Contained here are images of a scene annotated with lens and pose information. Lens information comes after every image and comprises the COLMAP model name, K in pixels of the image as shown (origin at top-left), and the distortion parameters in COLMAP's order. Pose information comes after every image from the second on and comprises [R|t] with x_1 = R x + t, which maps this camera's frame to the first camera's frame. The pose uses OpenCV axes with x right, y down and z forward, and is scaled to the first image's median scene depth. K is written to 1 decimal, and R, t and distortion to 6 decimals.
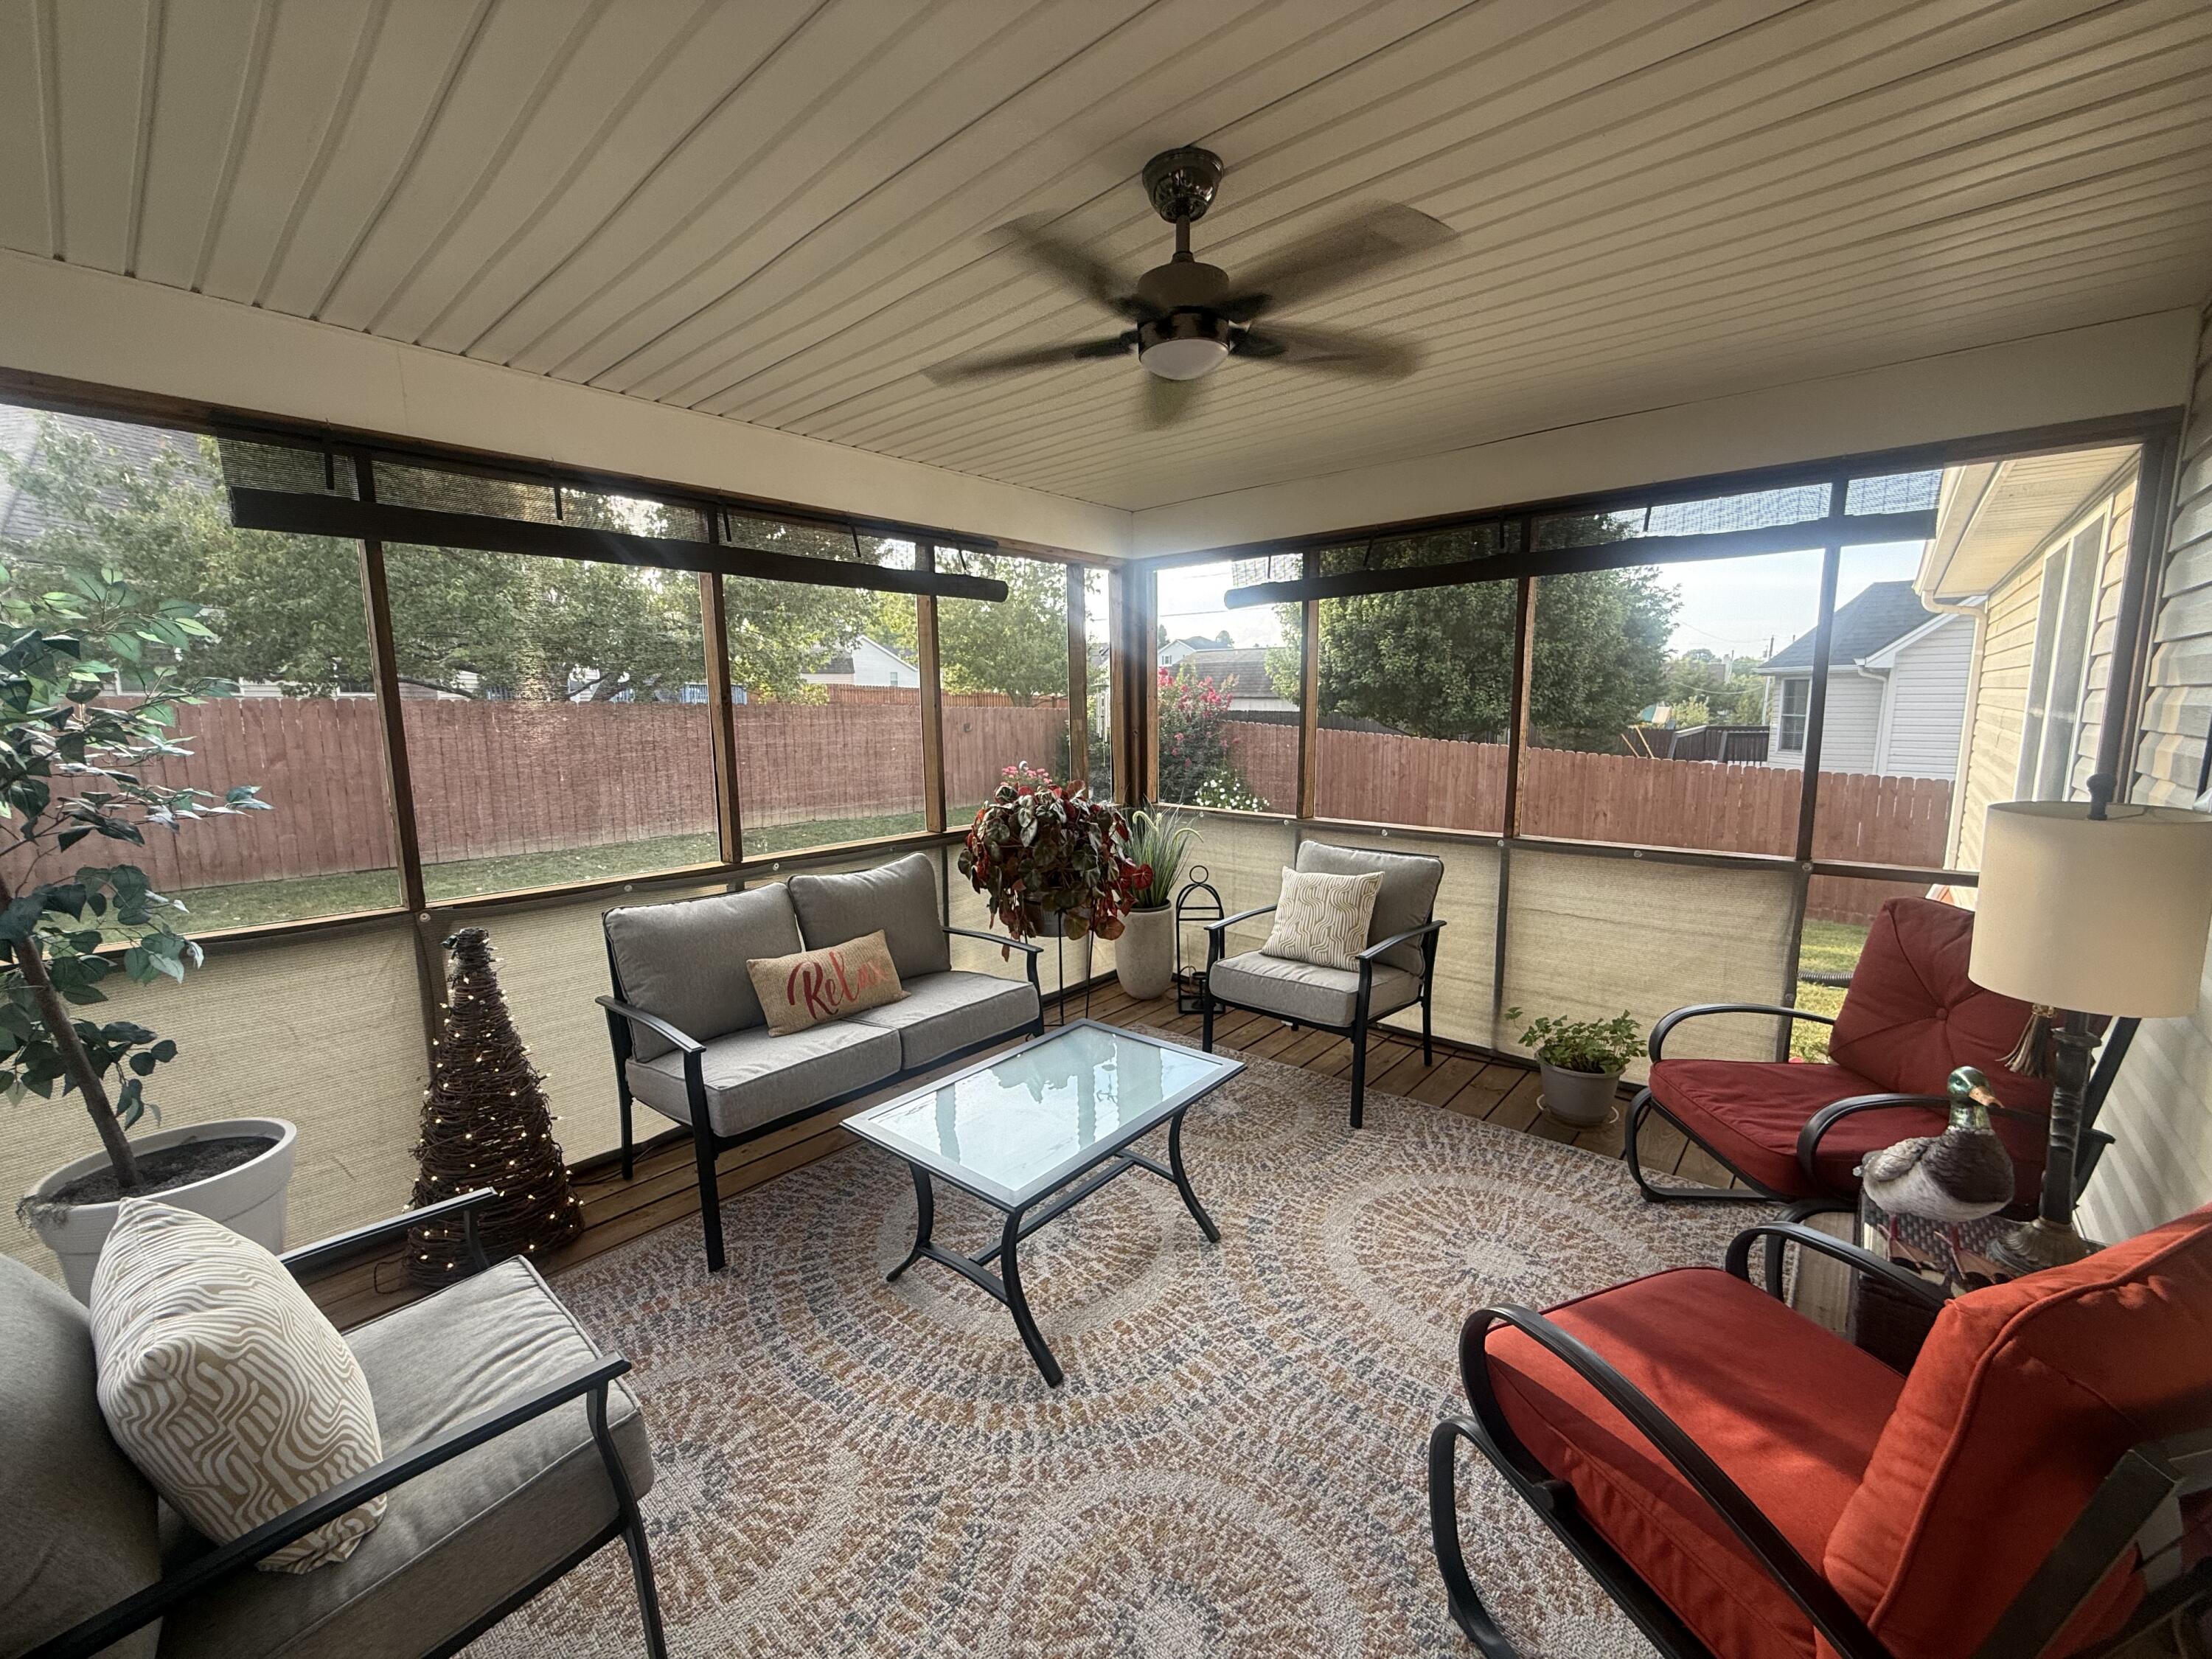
lens RADIAL K [[882.5, 0, 1100.7], [0, 882.5, 830.4], [0, 0, 1]] dist [-0.002835, 0.000674]
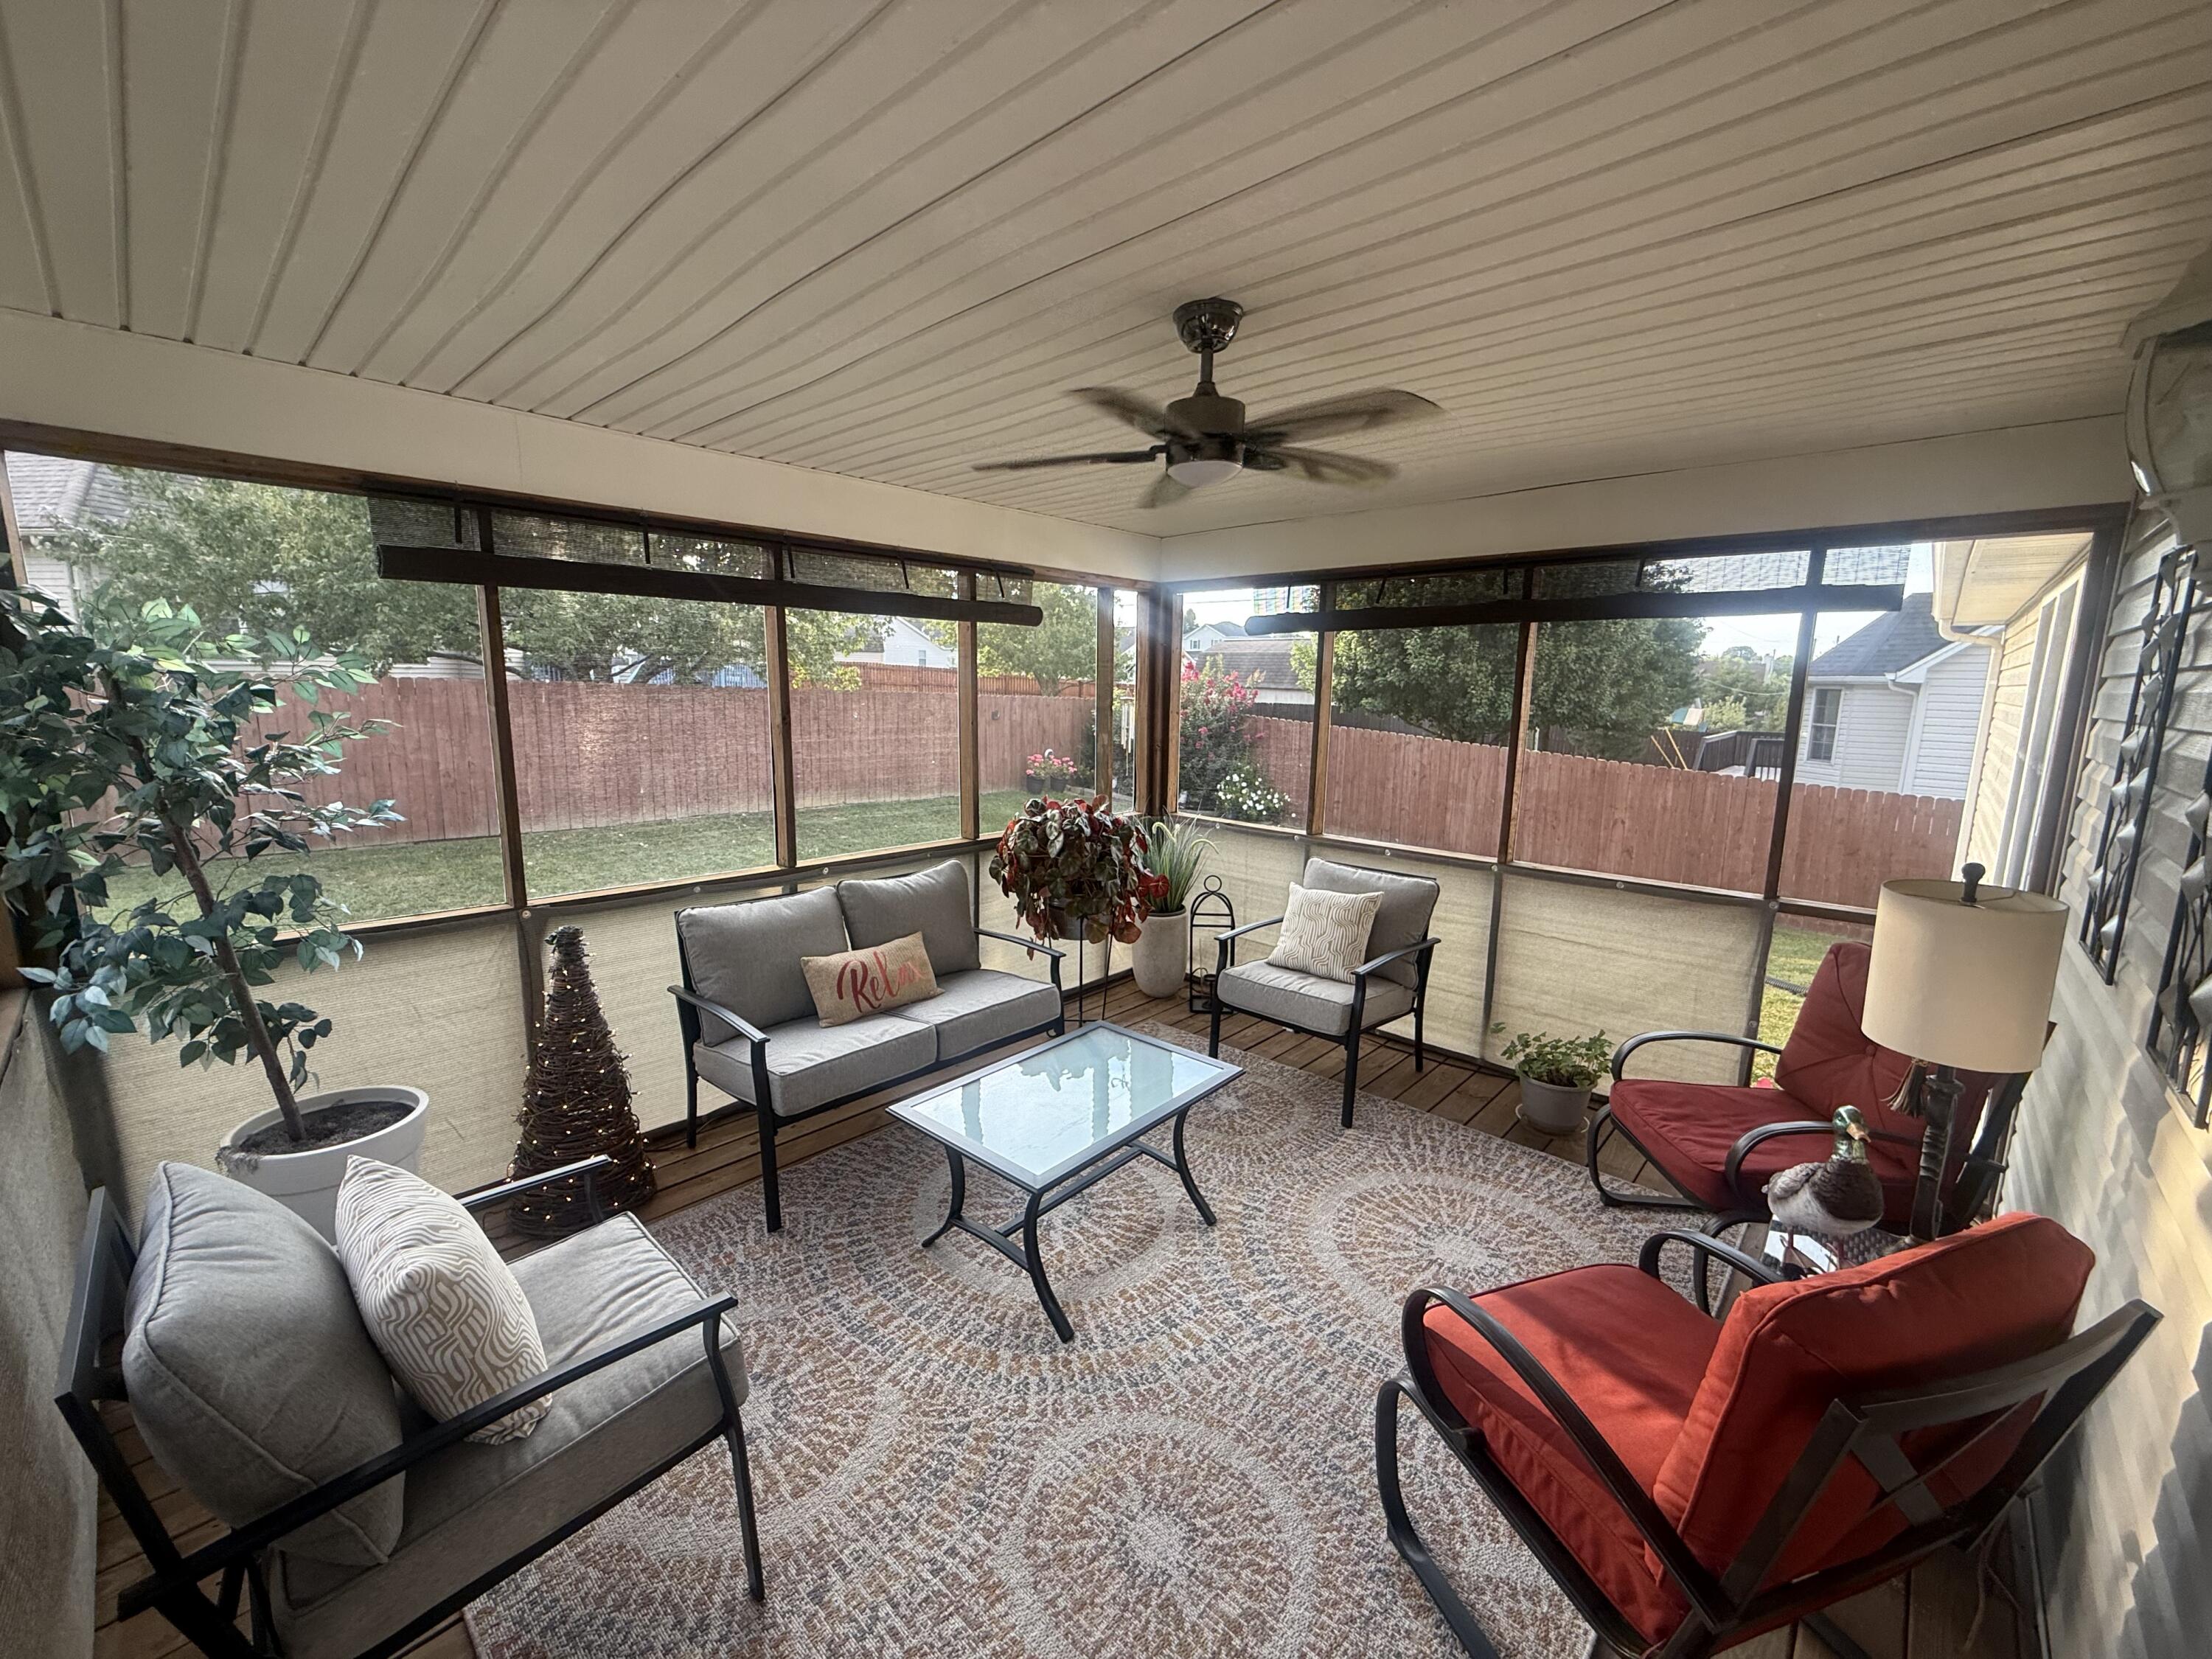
lens RADIAL K [[882.5, 0, 1100.0], [0, 882.5, 831.6], [0, 0, 1]] dist [-0.002835, 0.000674]
pose [[0.999191, 0.031094, -0.025490, 0.000639], [-0.030528, 0.999285, 0.022310, -0.058479], [0.026165, -0.021513, 0.999426, -0.122874]]
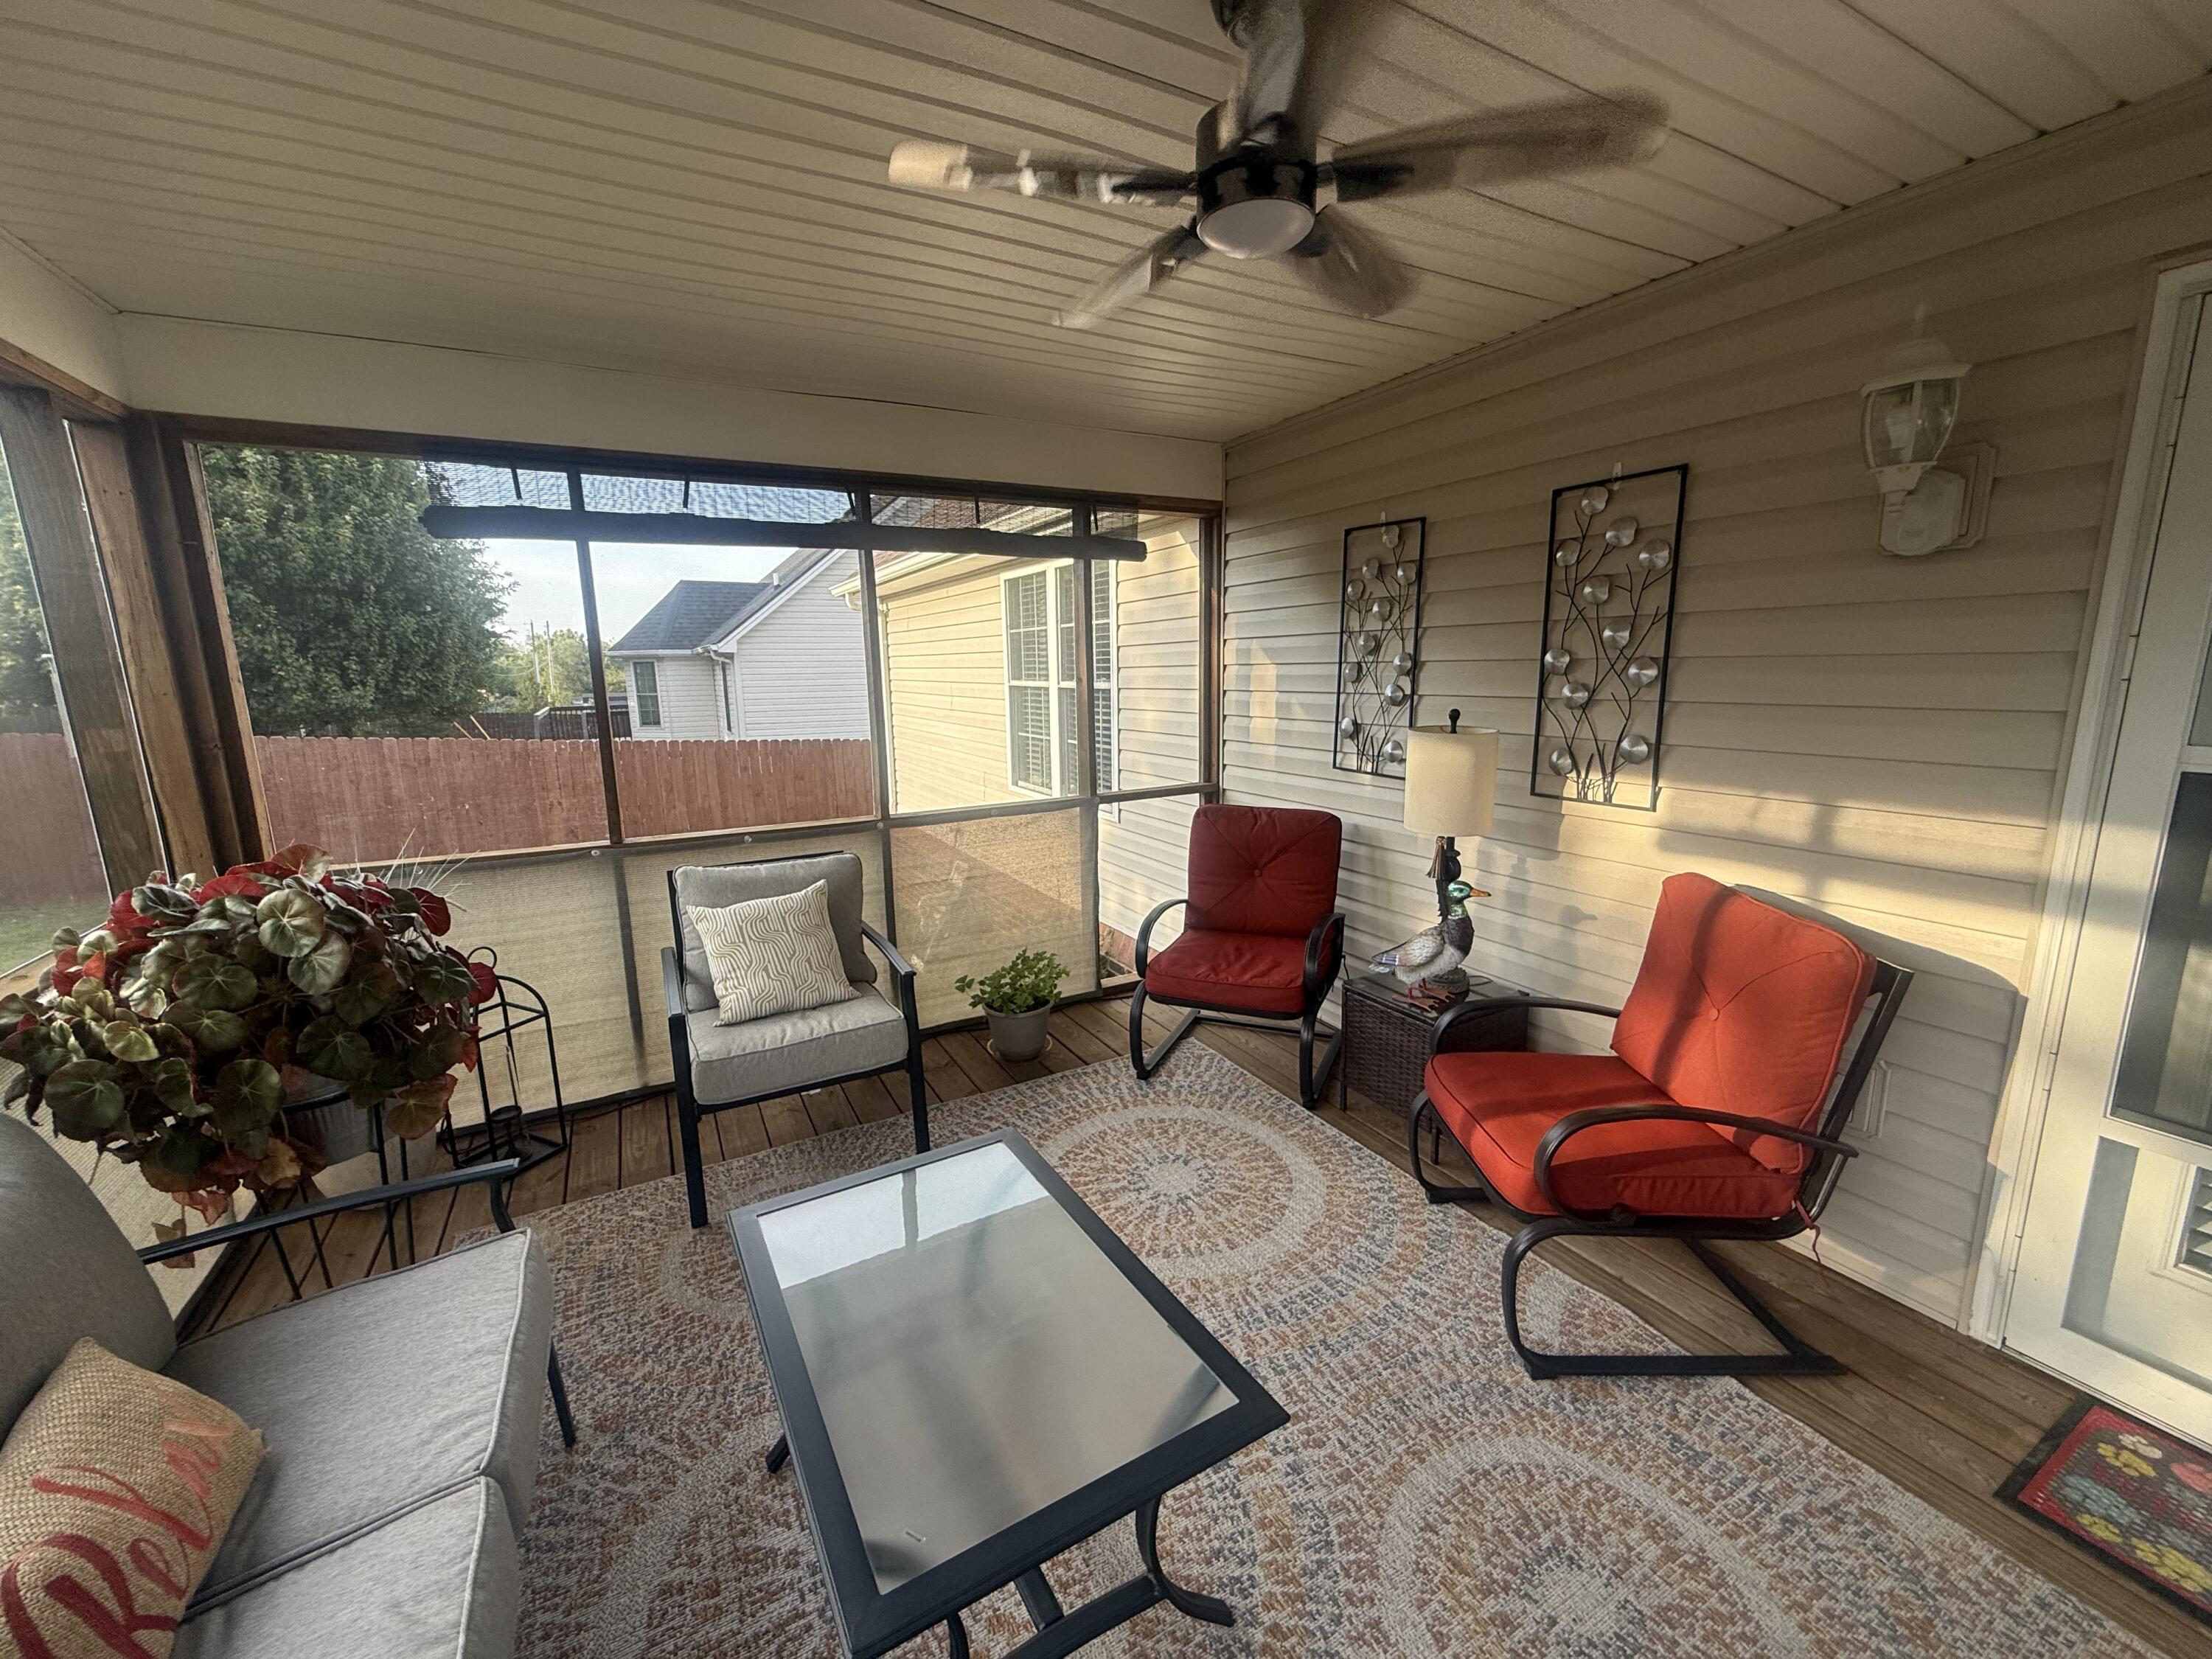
lens RADIAL K [[882.5, 0, 1094.5], [0, 882.5, 825.0], [0, 0, 1]] dist [-0.002835, 0.000674]
pose [[0.347421, -0.163730, 0.923304, -0.536297], [0.151516, 0.981501, 0.117038, -0.094879], [-0.925387, 0.099234, 0.365802, 0.632617]]
